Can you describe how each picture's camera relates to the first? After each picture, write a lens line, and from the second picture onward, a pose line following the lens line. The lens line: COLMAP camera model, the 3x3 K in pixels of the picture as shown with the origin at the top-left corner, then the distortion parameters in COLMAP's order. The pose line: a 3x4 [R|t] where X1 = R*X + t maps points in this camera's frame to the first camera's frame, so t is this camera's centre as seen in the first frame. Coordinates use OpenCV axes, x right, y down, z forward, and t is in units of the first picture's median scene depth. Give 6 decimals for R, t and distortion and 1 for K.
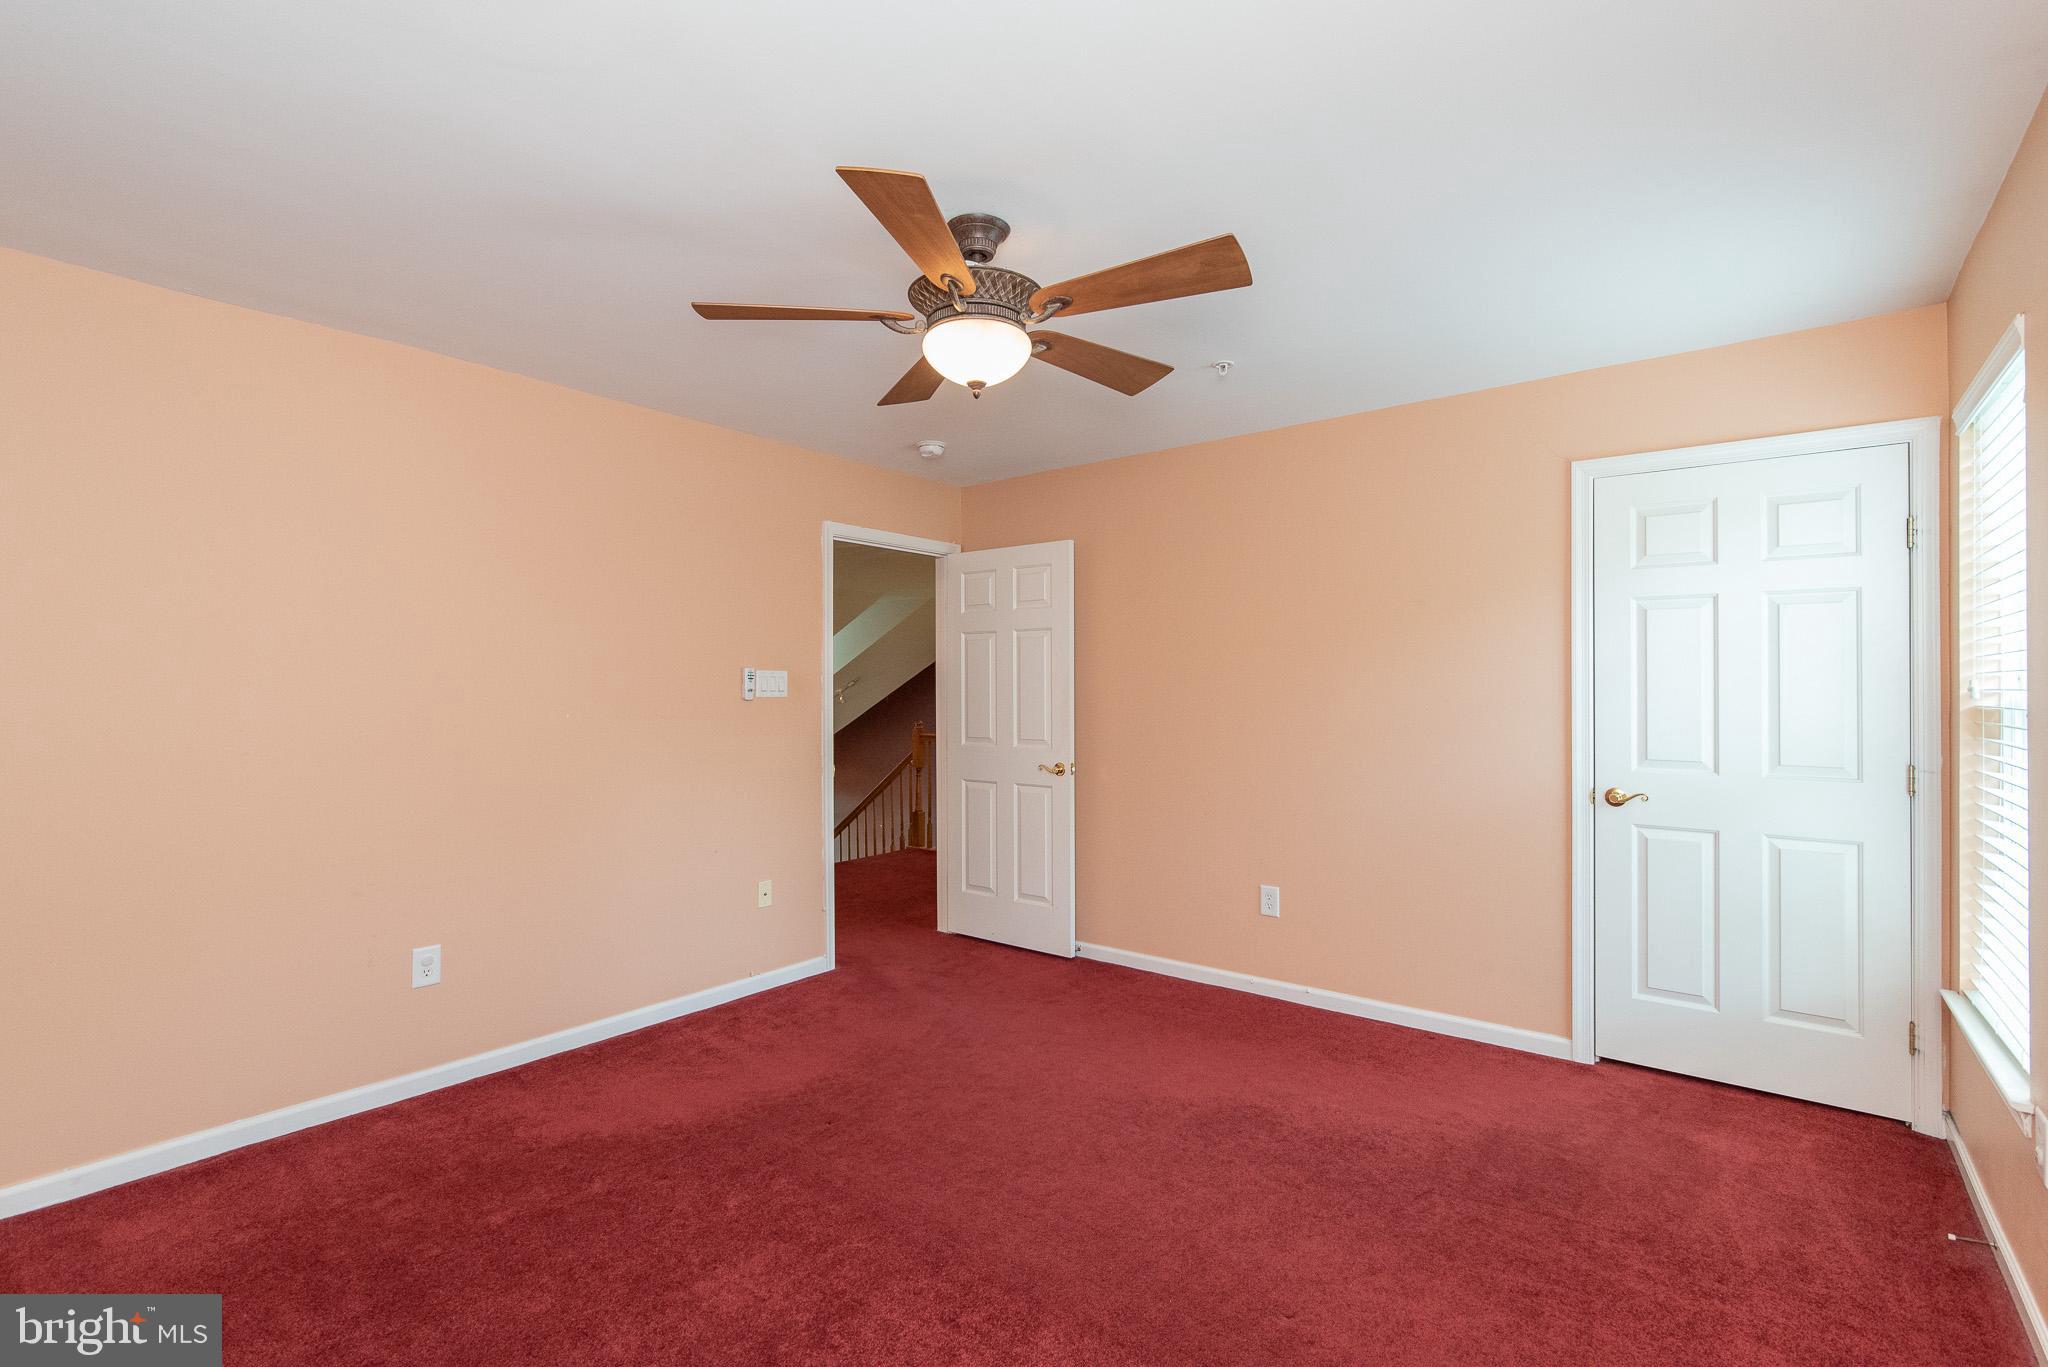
lens RADIAL K [[945.3, 0, 1024.0], [0, 945.3, 683.5], [0, 0, 1]] dist [0.001119, 0.000132]
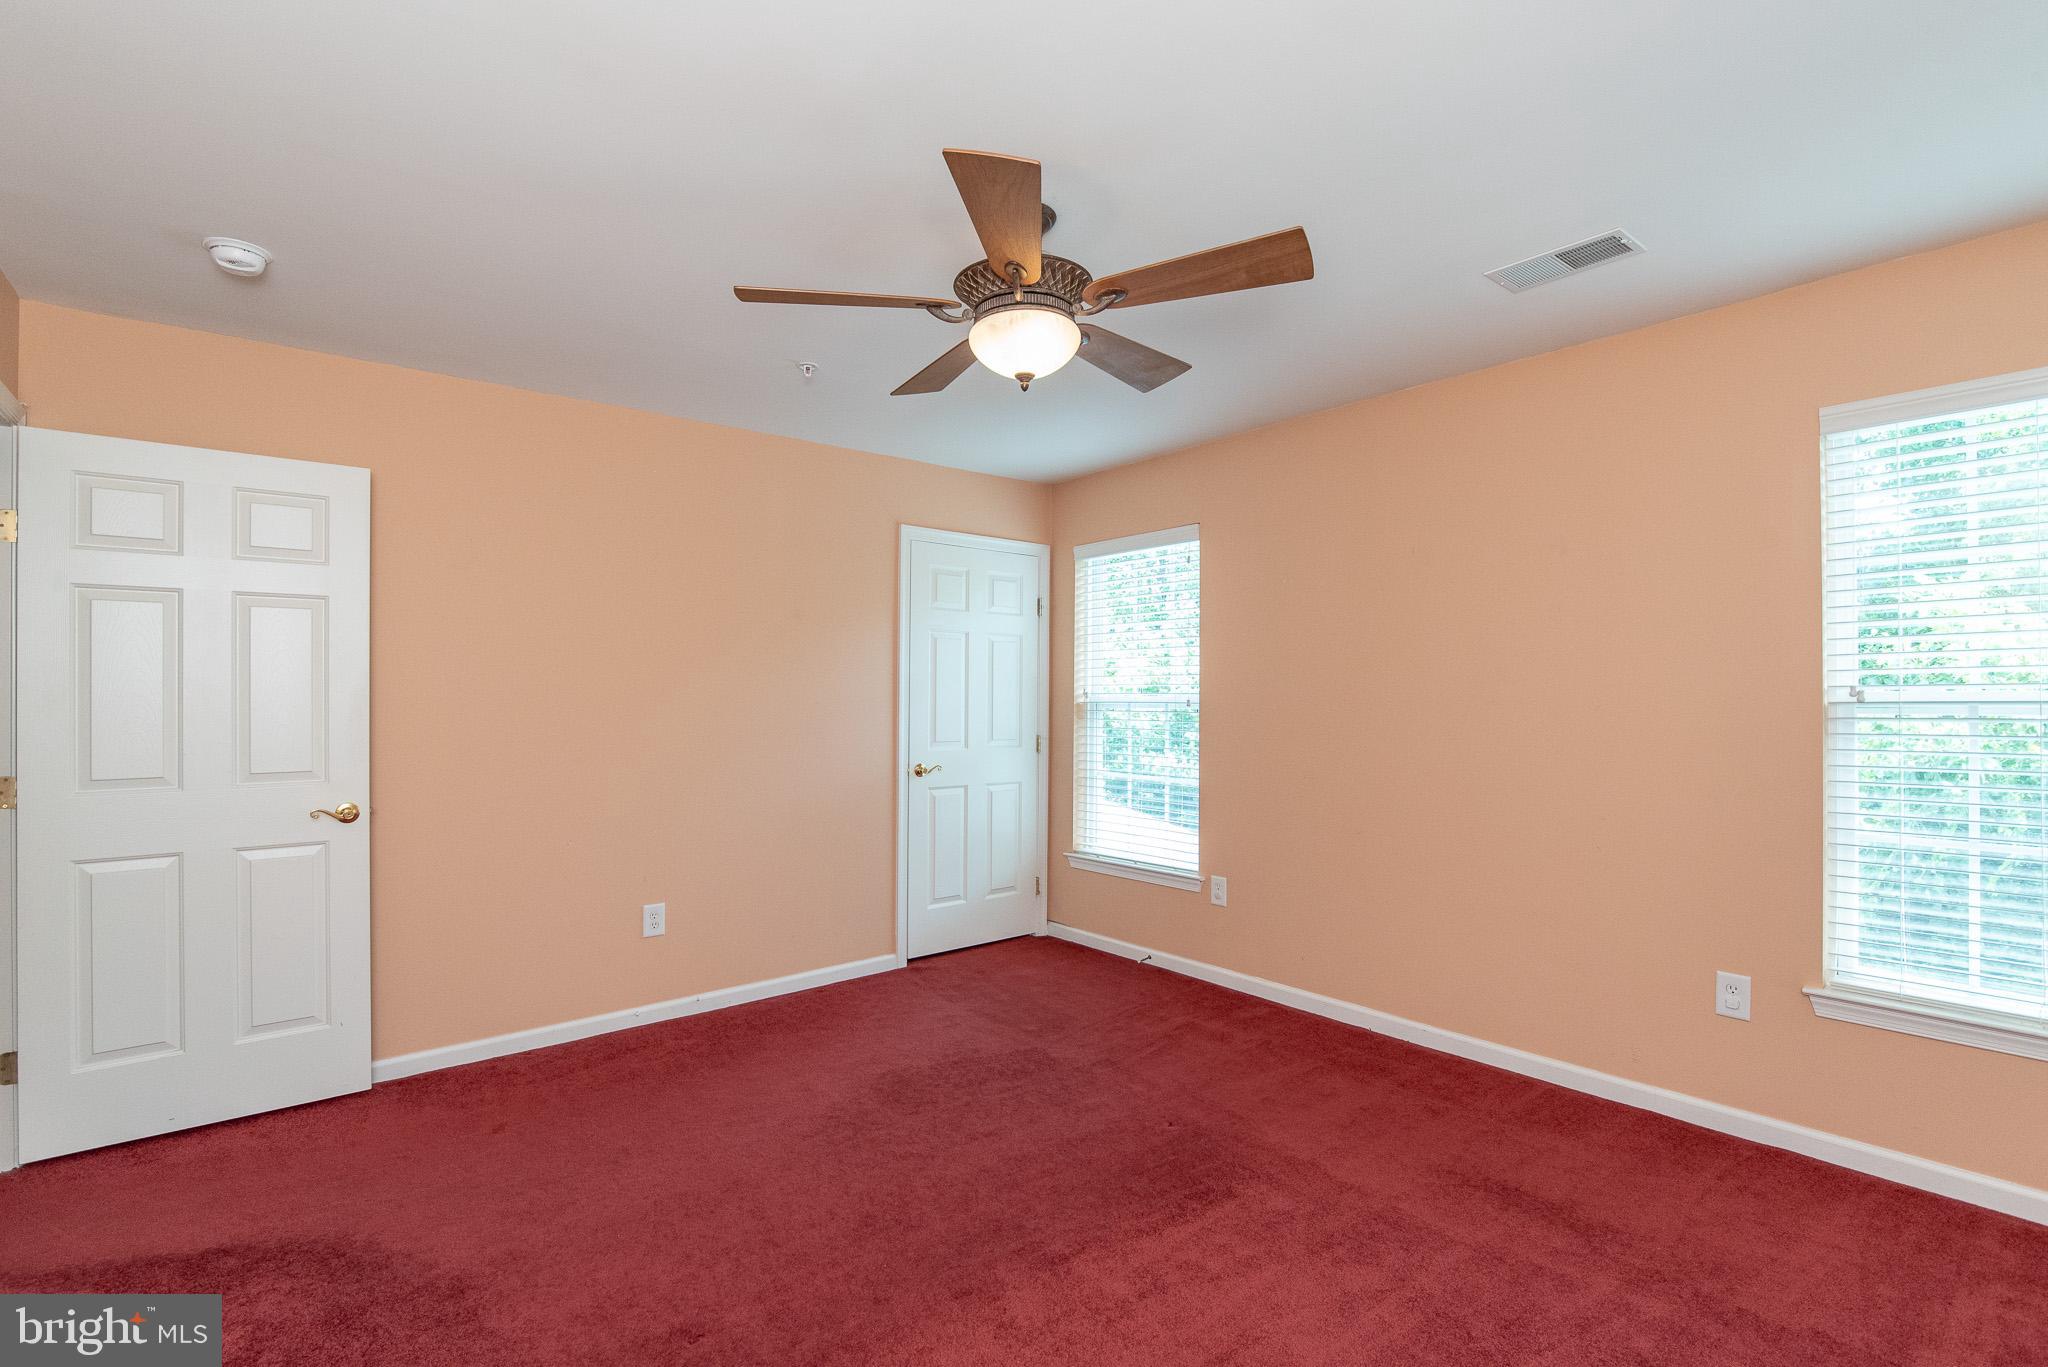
lens RADIAL K [[953.9, 0, 1035.0], [0, 953.9, 699.5], [0, 0, 1]] dist [-0.000327, -0.000379]
pose [[0.195243, -0.001520, 0.980754, -0.732831], [-0.002765, 0.999994, 0.002100, 0.012022], [-0.980751, -0.003122, 0.195238, 0.557998]]
